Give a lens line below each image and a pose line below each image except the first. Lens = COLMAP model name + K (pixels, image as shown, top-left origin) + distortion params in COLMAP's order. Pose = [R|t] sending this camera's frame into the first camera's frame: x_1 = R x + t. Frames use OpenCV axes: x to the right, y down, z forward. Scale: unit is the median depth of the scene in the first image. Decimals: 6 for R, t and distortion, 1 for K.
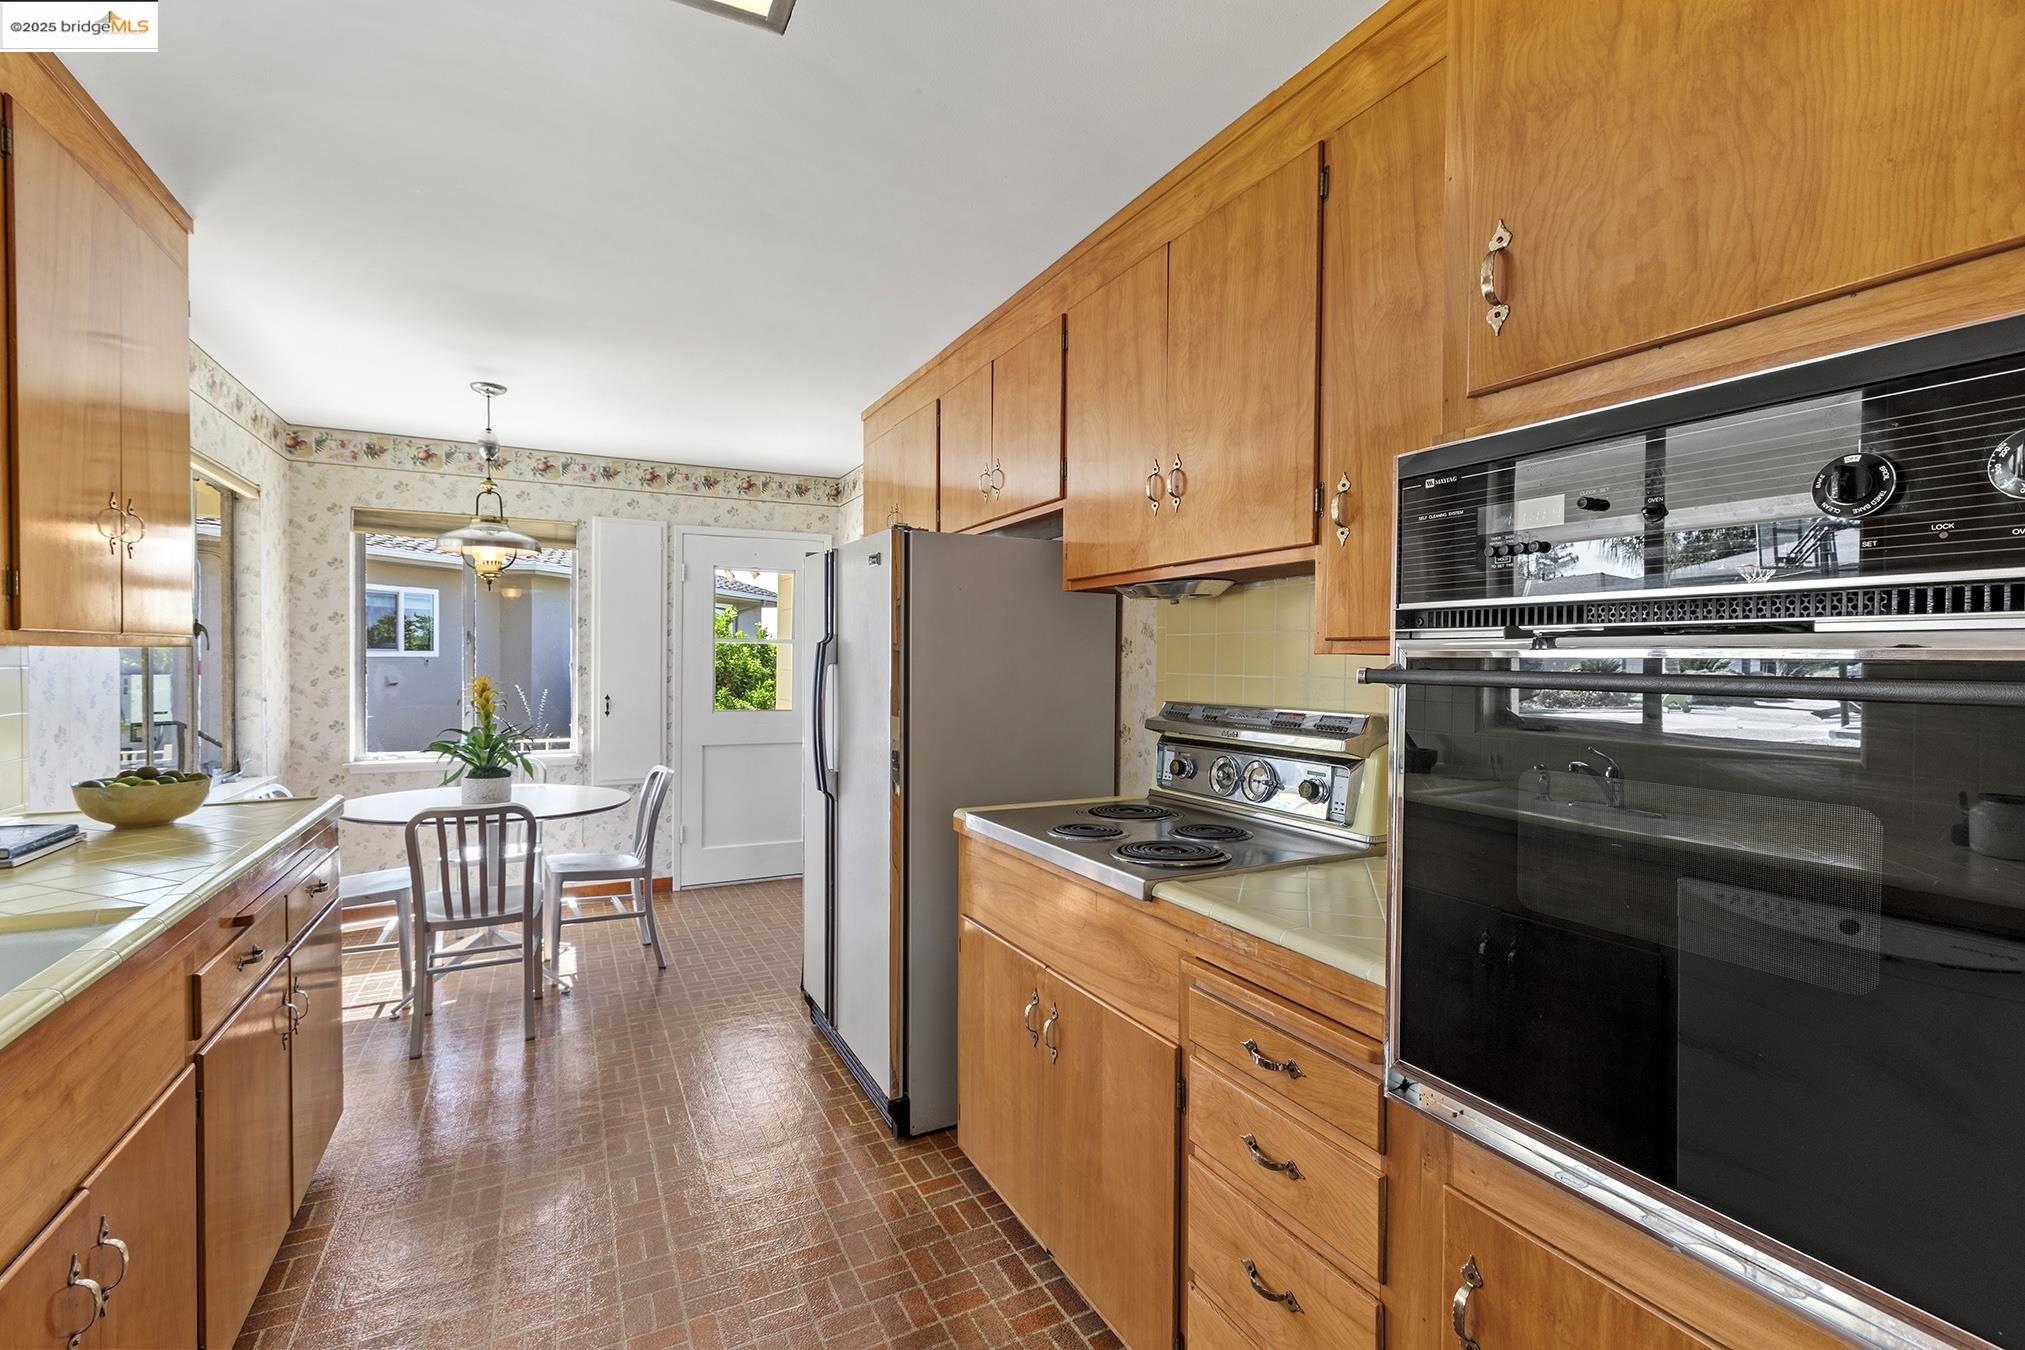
lens RADIAL K [[893.2, 0, 1004.8], [0, 893.2, 670.7], [0, 0, 1]] dist [0.005075, 0.000342]
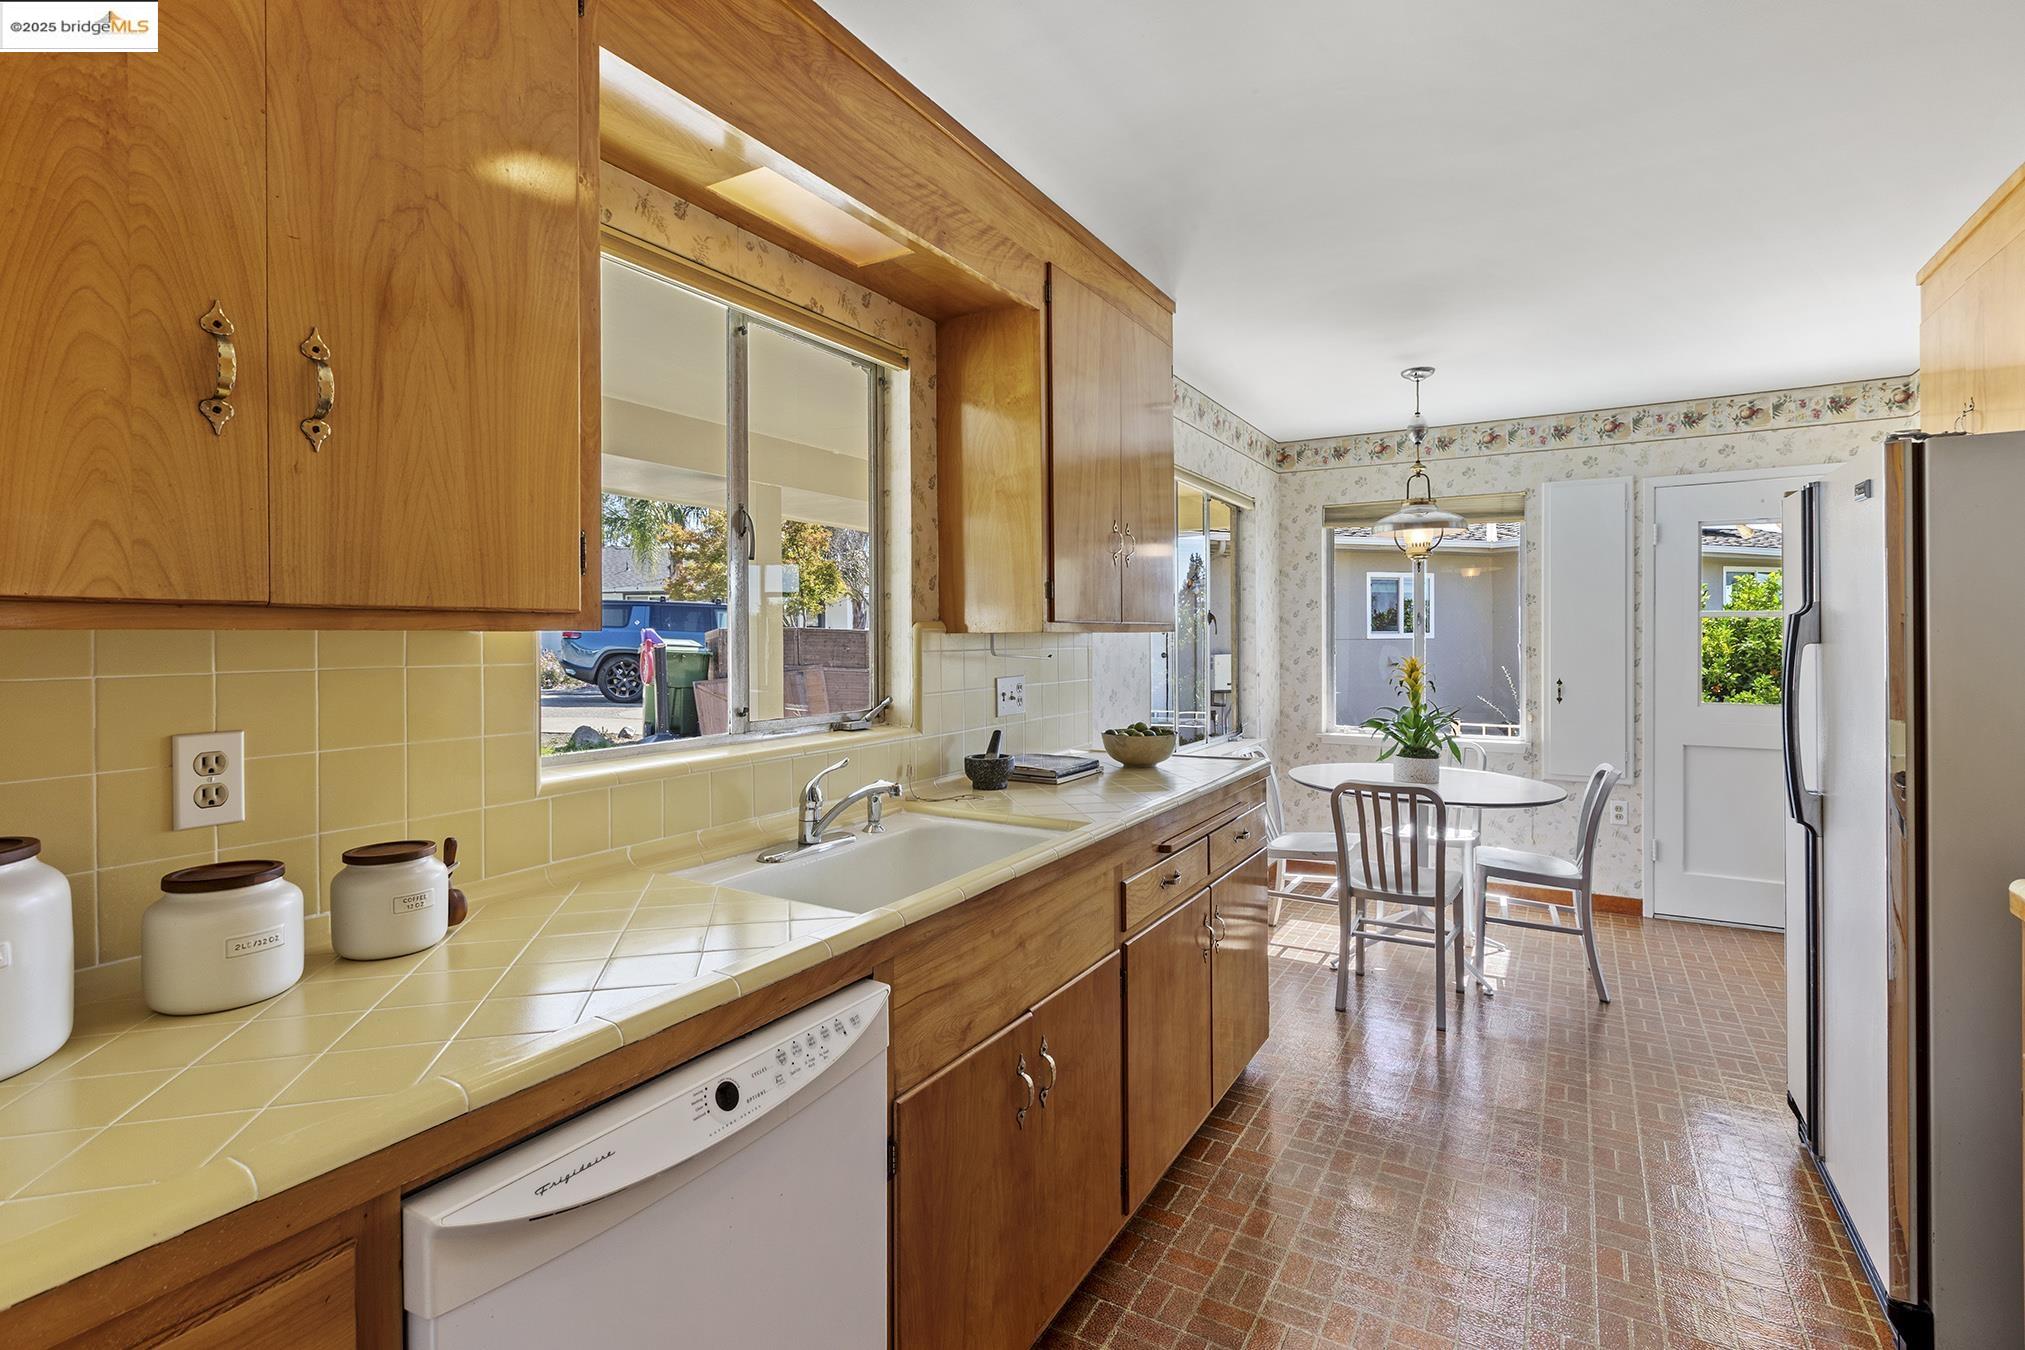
lens RADIAL K [[943.9, 0, 1034.9], [0, 943.9, 638.5], [0, 0, 1]] dist [0.003356, -0.001504]
pose [[0.553941, -0.007692, -0.832520, 0.066616], [-0.004144, 0.999919, -0.011996, -0.000093], [0.832546, 0.010095, 0.553864, 0.046836]]
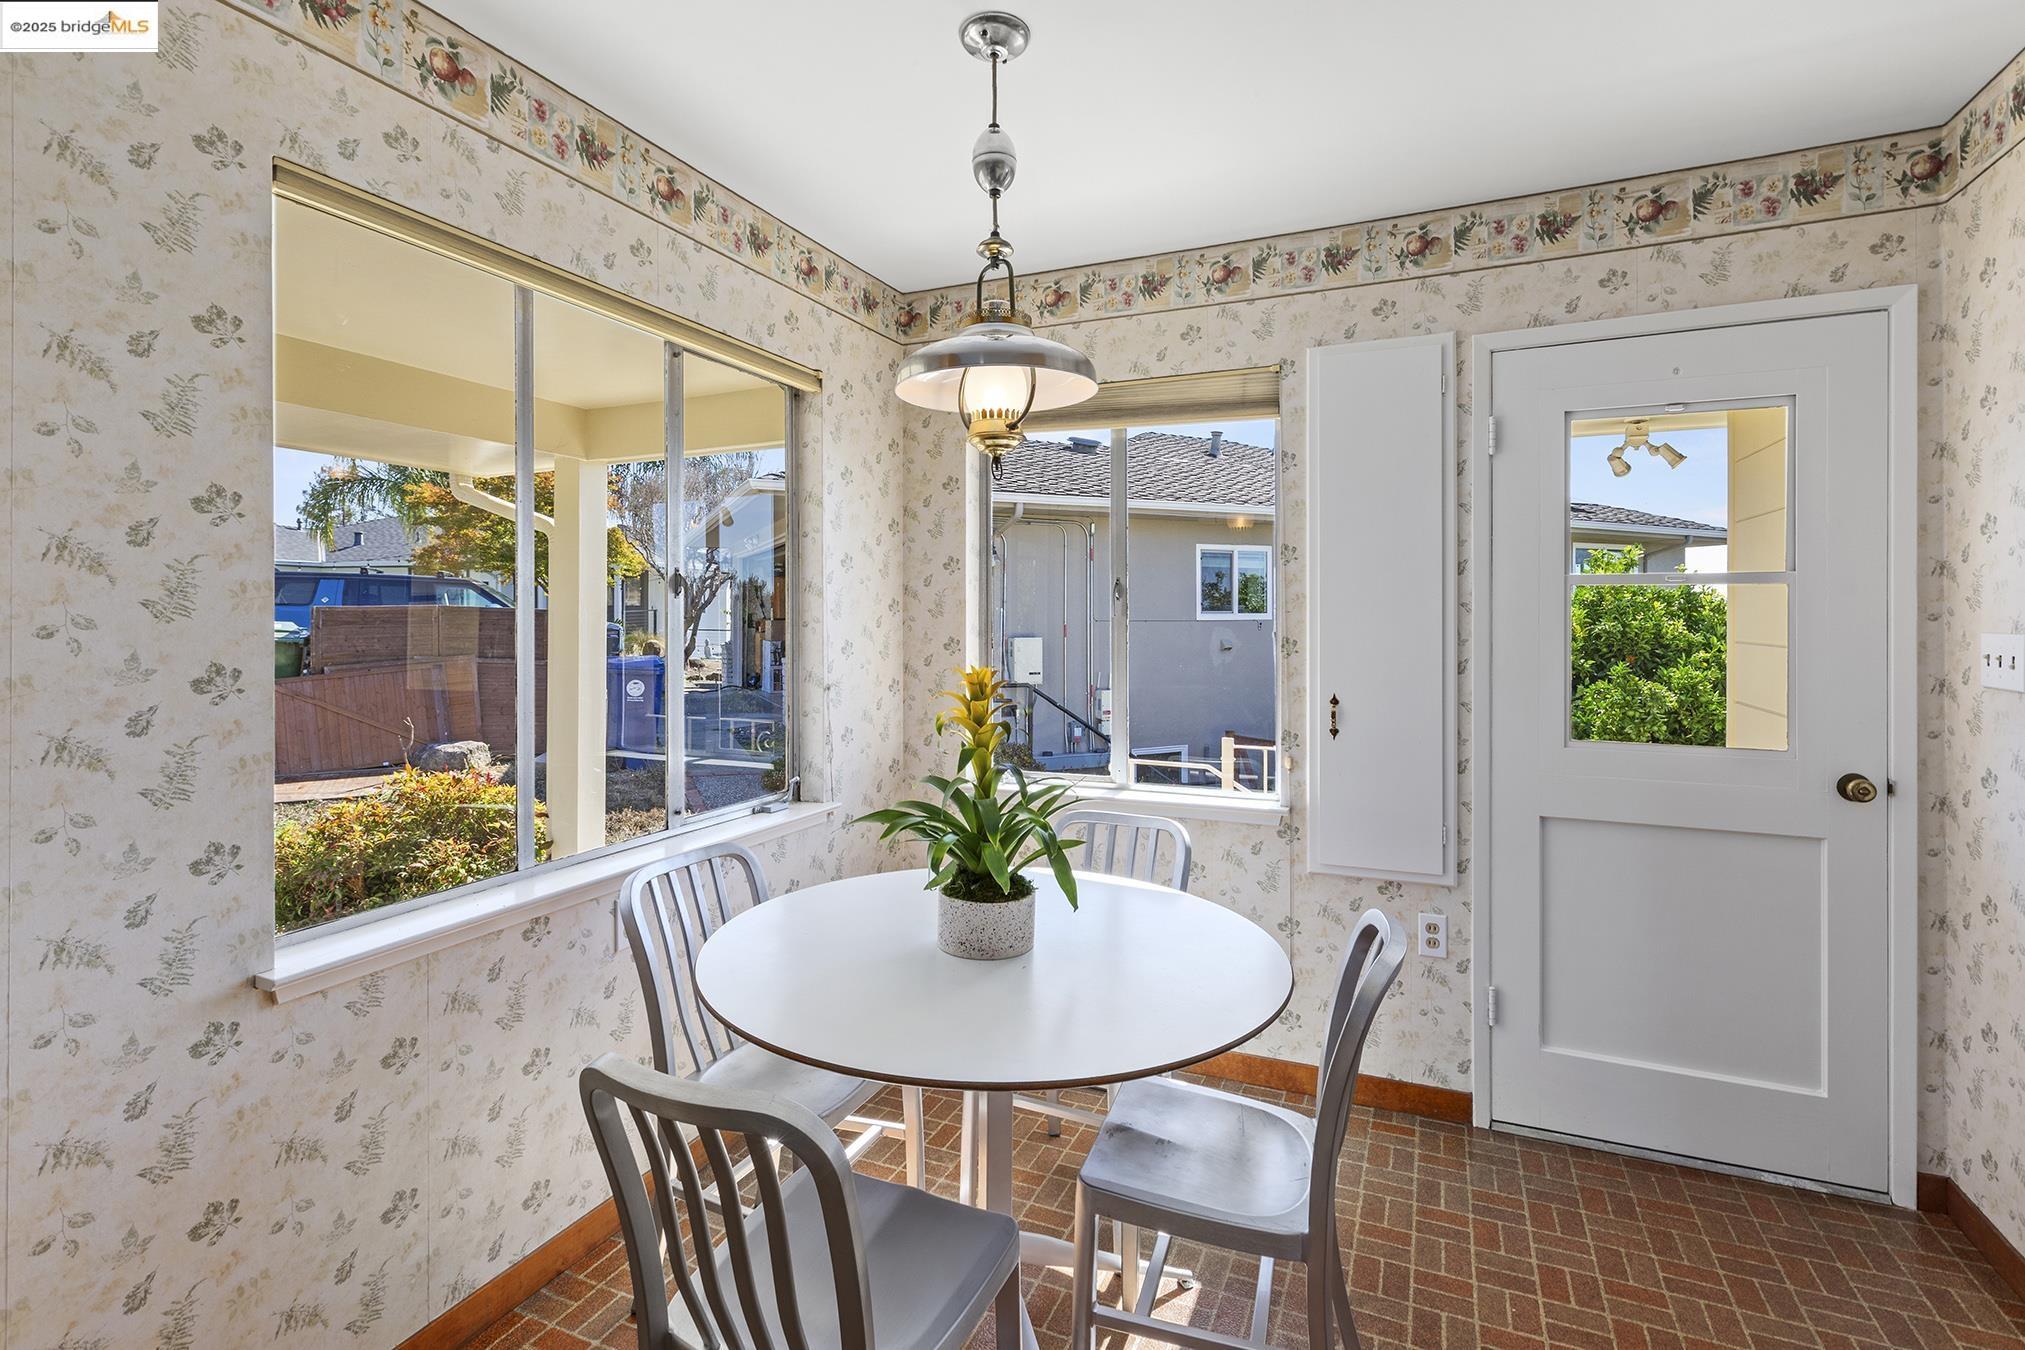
lens RADIAL K [[943.9, 0, 1028.8], [0, 943.9, 615.4], [0, 0, 1]] dist [0.003356, -0.001504]
pose [[0.643299, -0.010061, -0.765549, -0.185661], [-0.003249, 0.999869, -0.015870, -0.011390], [0.765608, 0.012697, 0.643182, 0.662000]]
